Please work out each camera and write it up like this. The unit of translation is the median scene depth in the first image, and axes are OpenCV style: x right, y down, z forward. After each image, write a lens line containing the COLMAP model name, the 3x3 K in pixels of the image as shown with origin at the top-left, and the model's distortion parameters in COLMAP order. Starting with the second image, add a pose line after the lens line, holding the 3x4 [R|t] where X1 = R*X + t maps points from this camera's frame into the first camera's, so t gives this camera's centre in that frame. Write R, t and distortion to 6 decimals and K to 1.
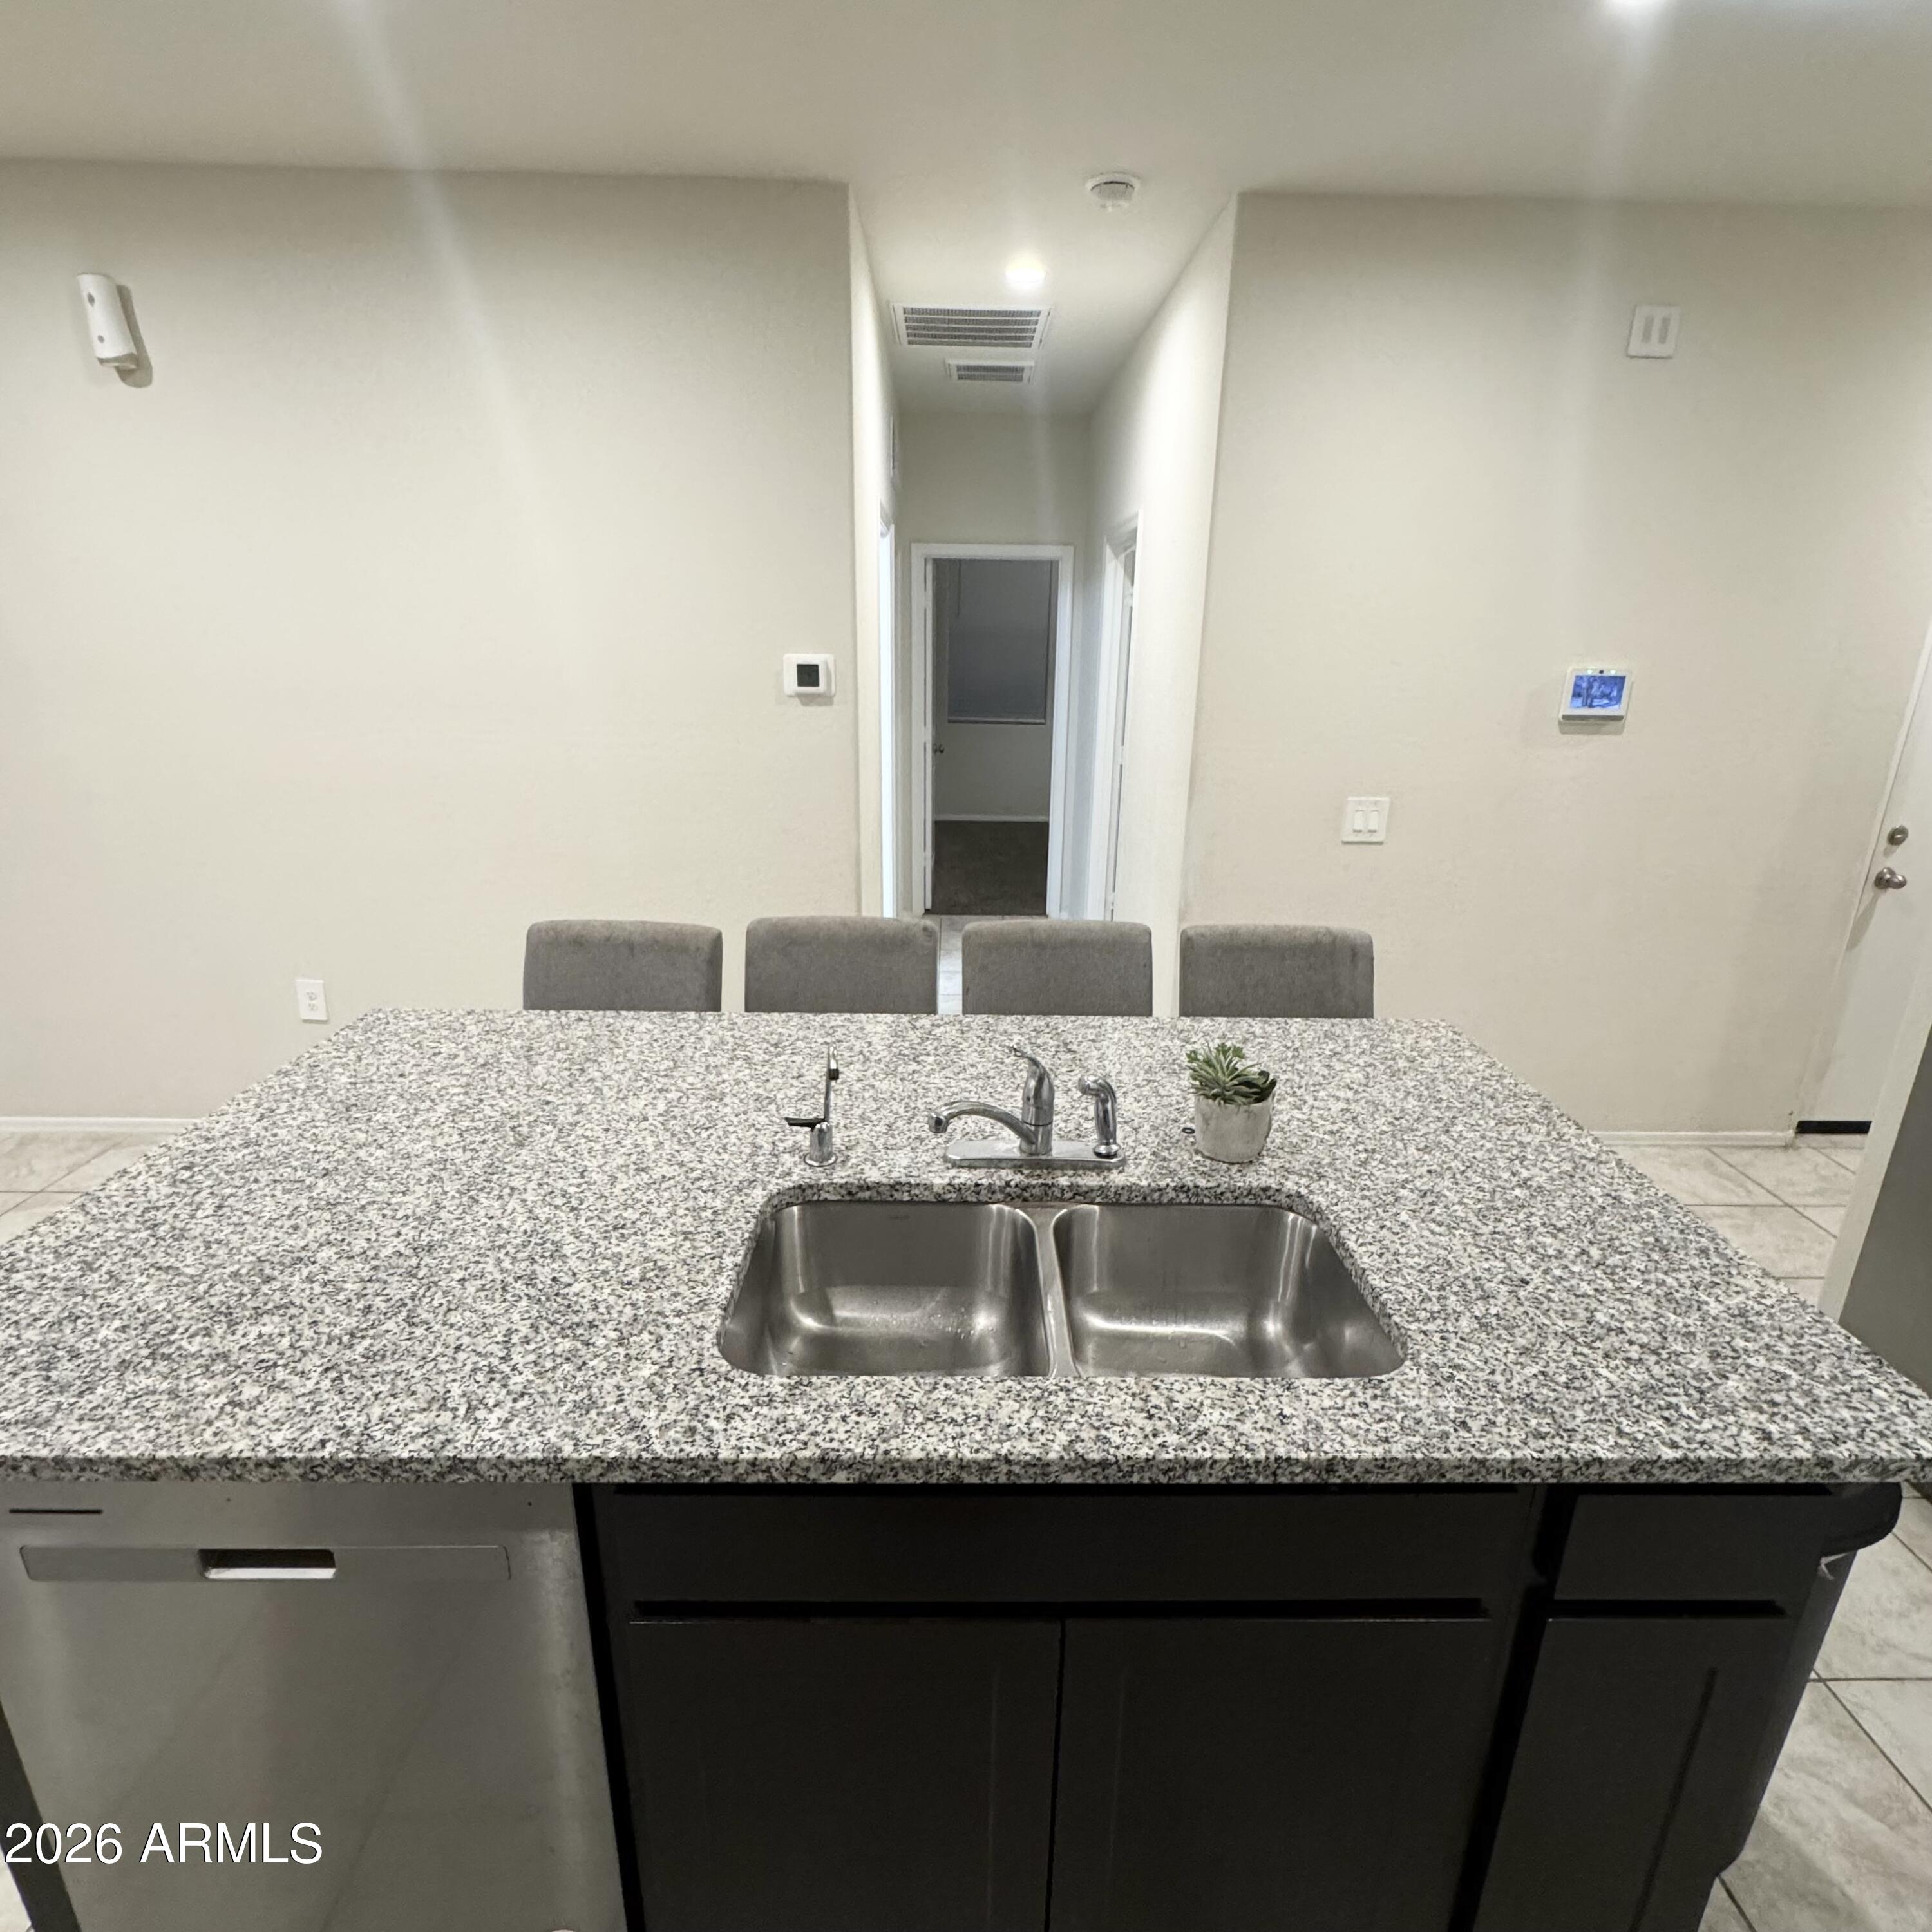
lens RADIAL K [[1032.9, 0, 968.0], [0, 1032.9, 960.6], [0, 0, 1]] dist [-0.004863, 0.000999]
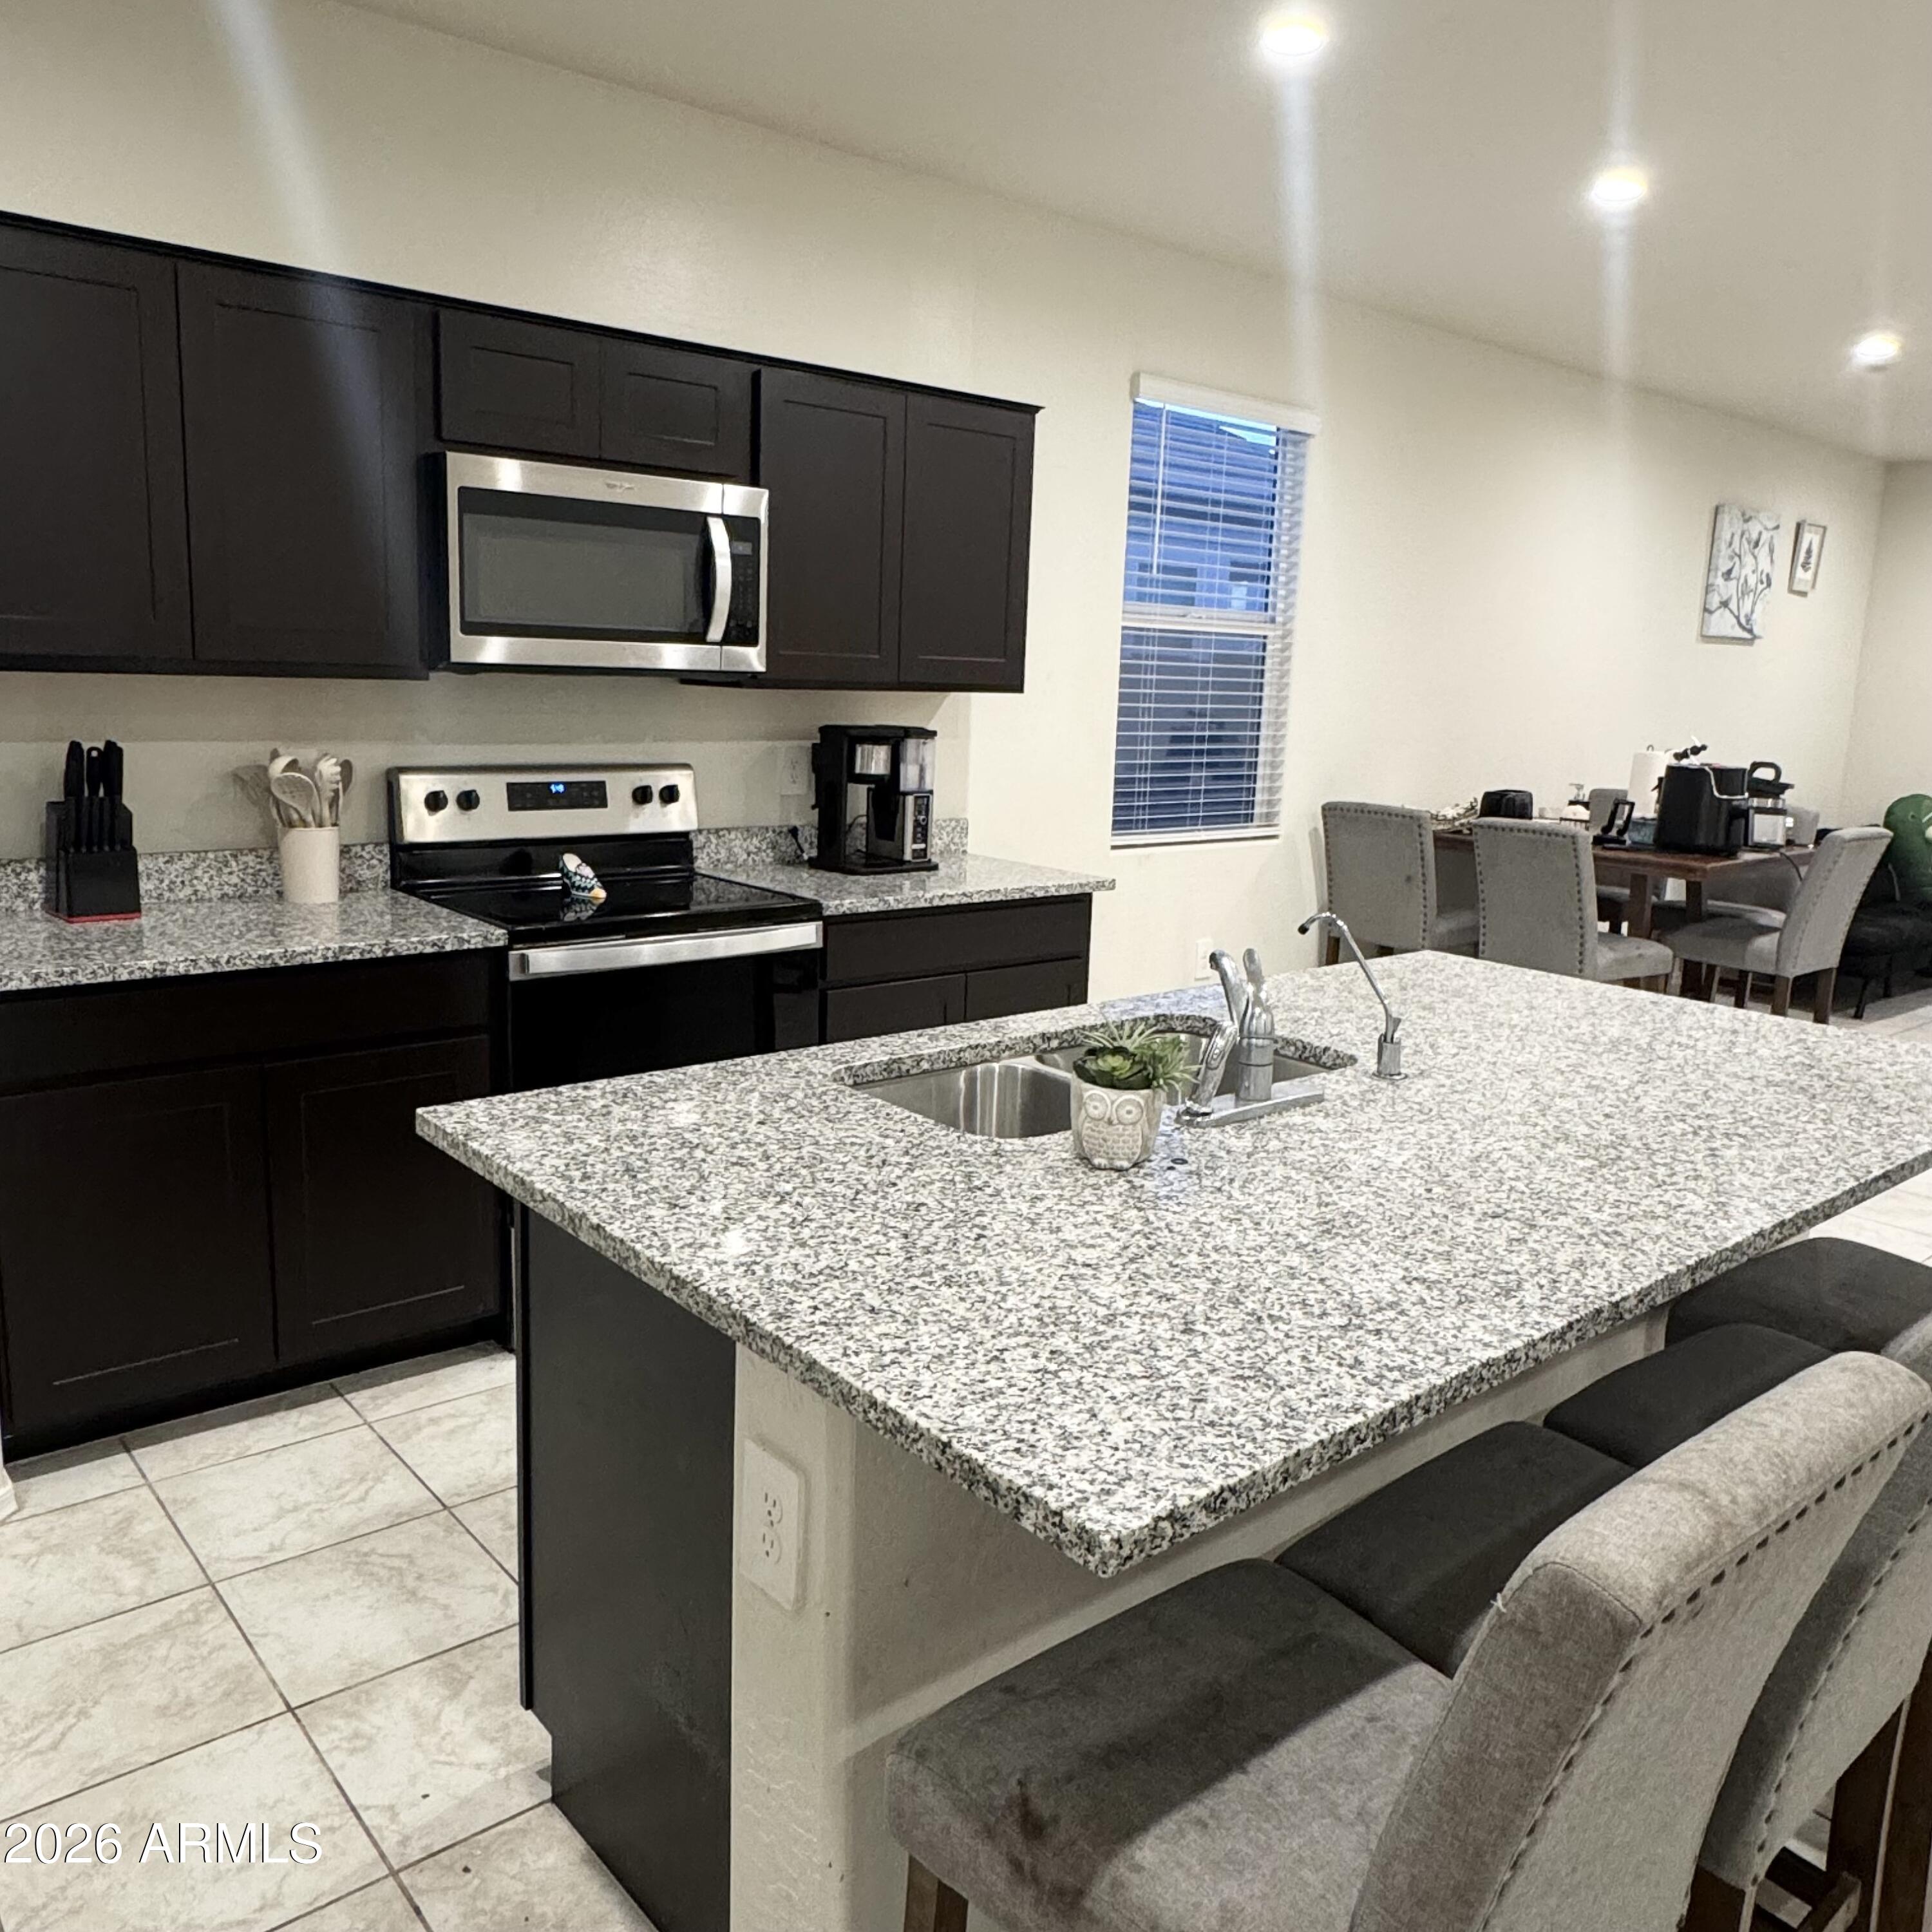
lens RADIAL K [[1568.5, 0, 974.8], [0, 1568.5, 944.3], [0, 0, 1]] dist [-0.000983, -0.005707]
pose [[-0.766458, 0.067484, -0.638739, 1.069444], [-0.239910, 0.892408, 0.382166, -0.383533], [0.595806, 0.446154, -0.667803, 1.642774]]
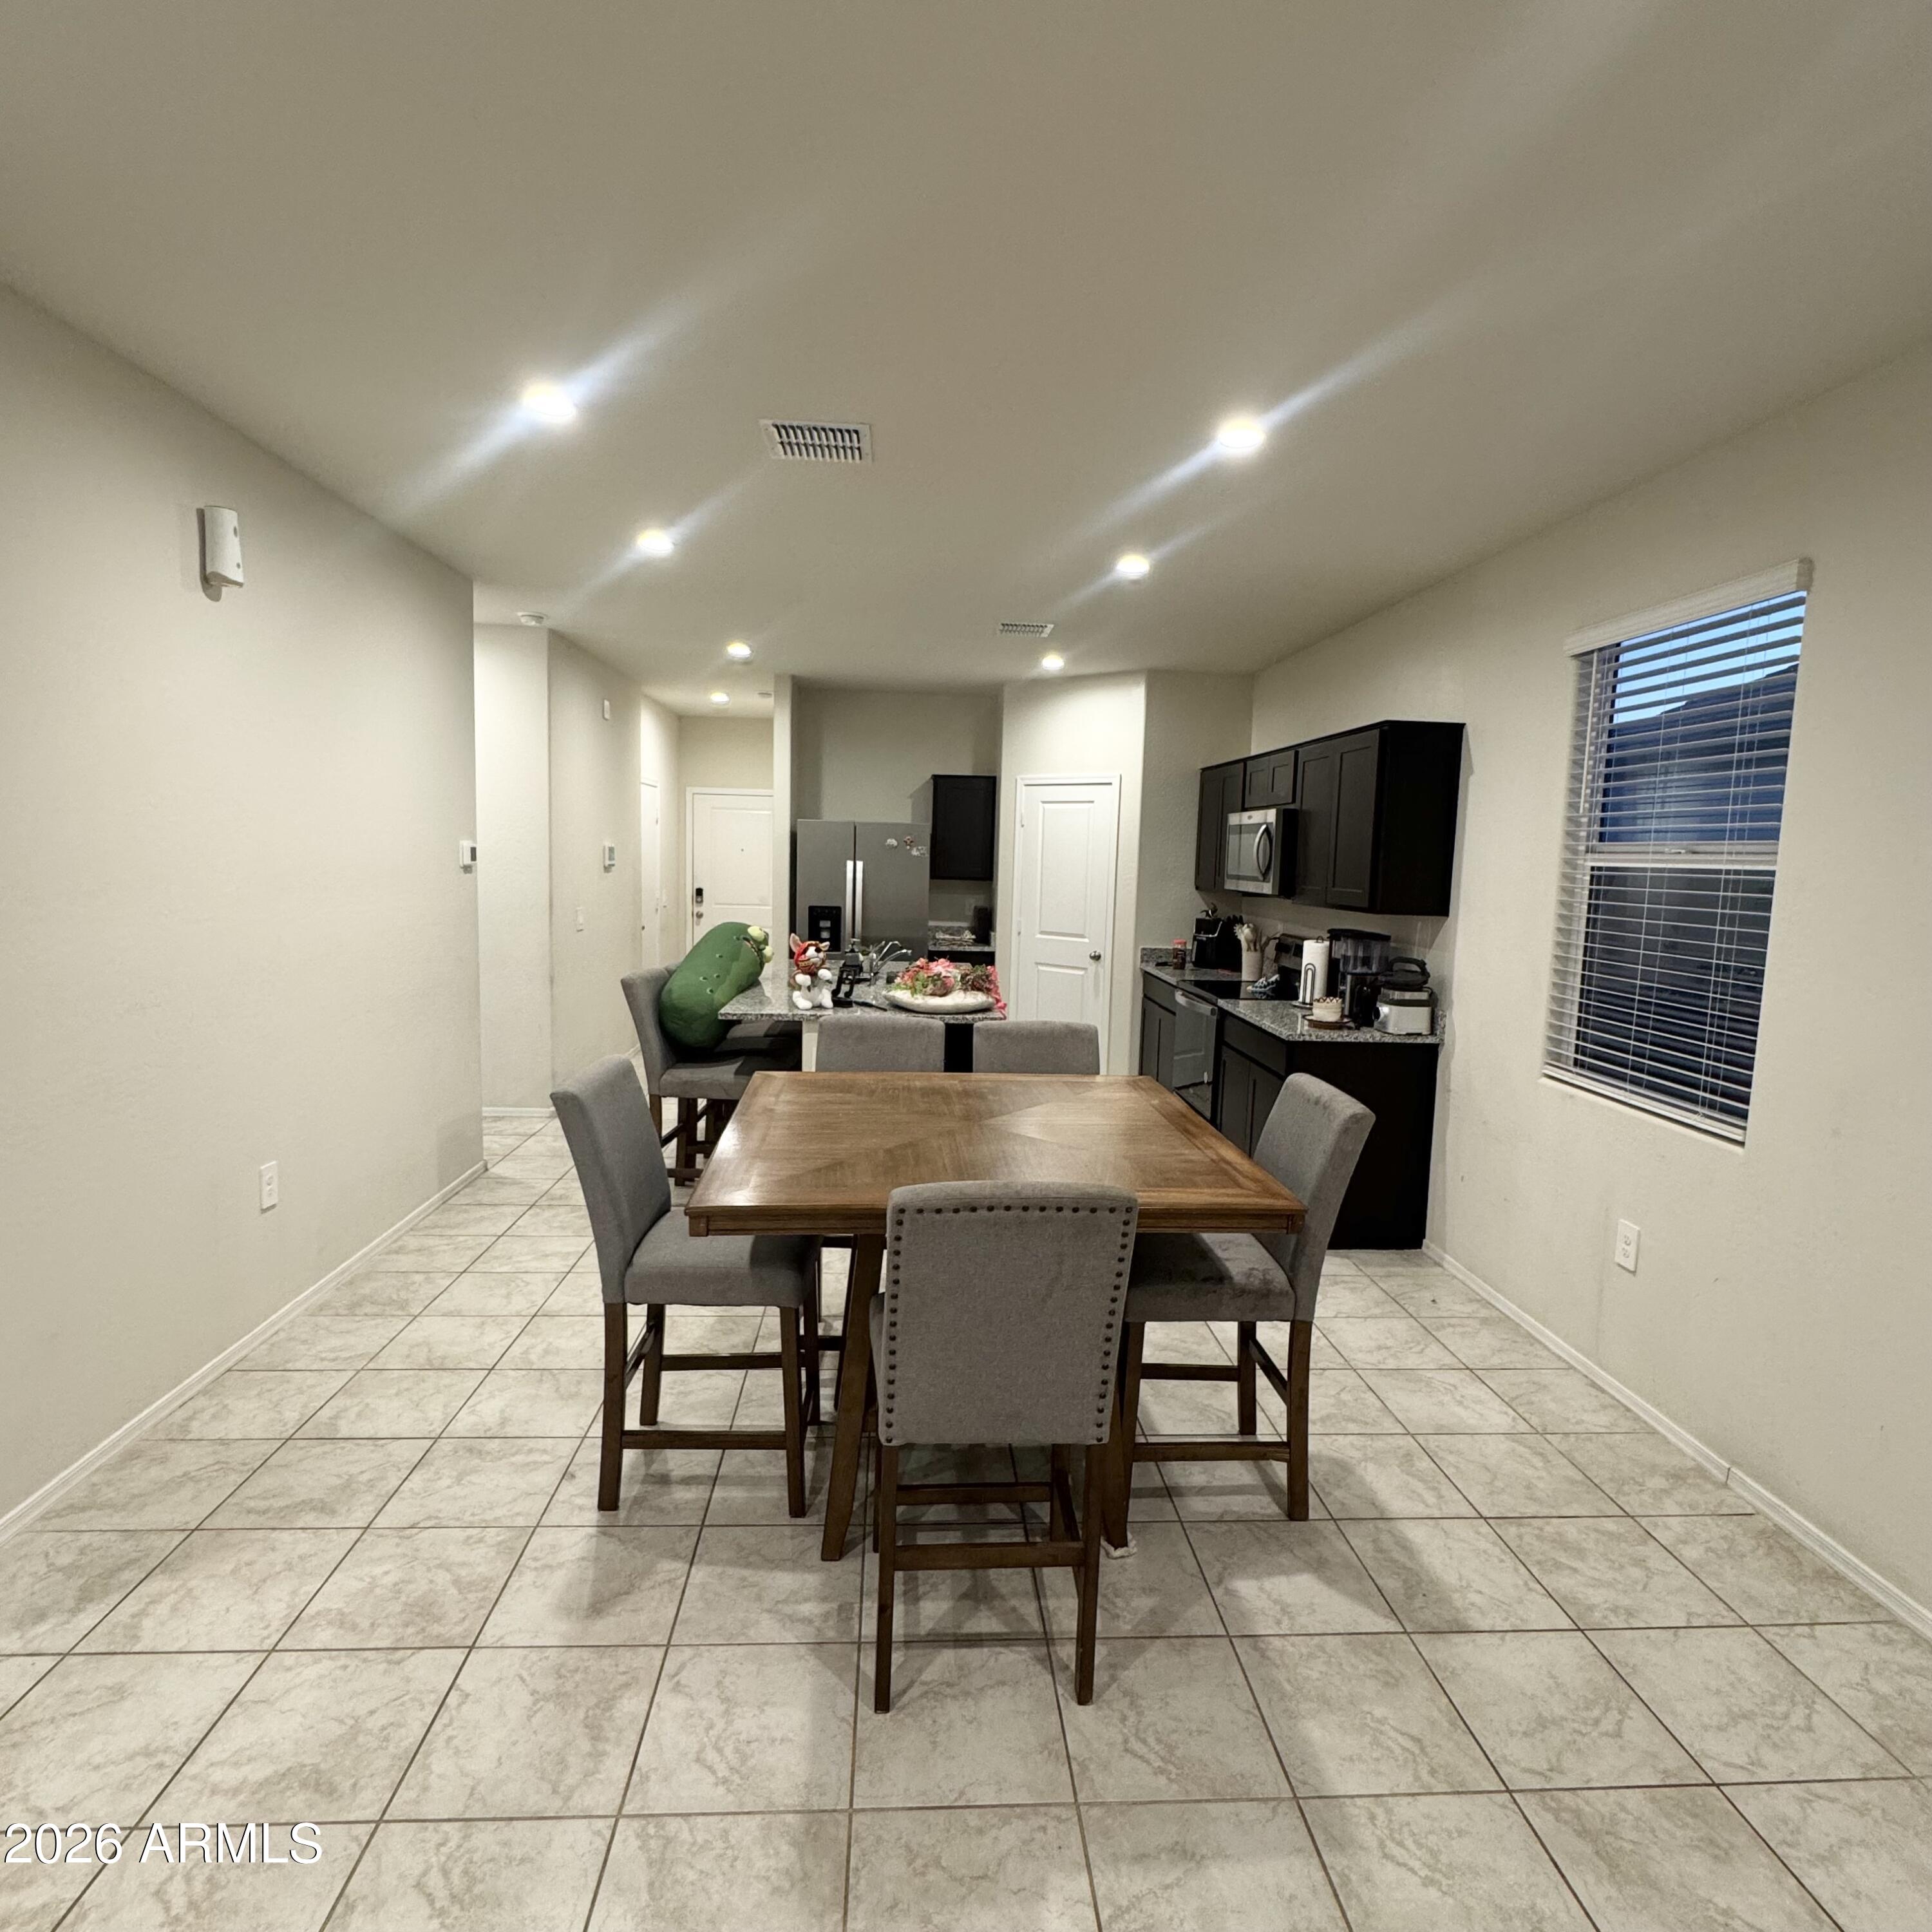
lens RADIAL K [[1075.7, 0, 972.3], [0, 1075.7, 962.7], [0, 0, 1]] dist [-0.002255, -0.000359]
pose [[-0.050285, -0.121173, 0.991357, -3.603208], [0.269488, 0.954149, 0.130295, -0.253419], [-0.961690, 0.273711, -0.015325, 0.680440]]
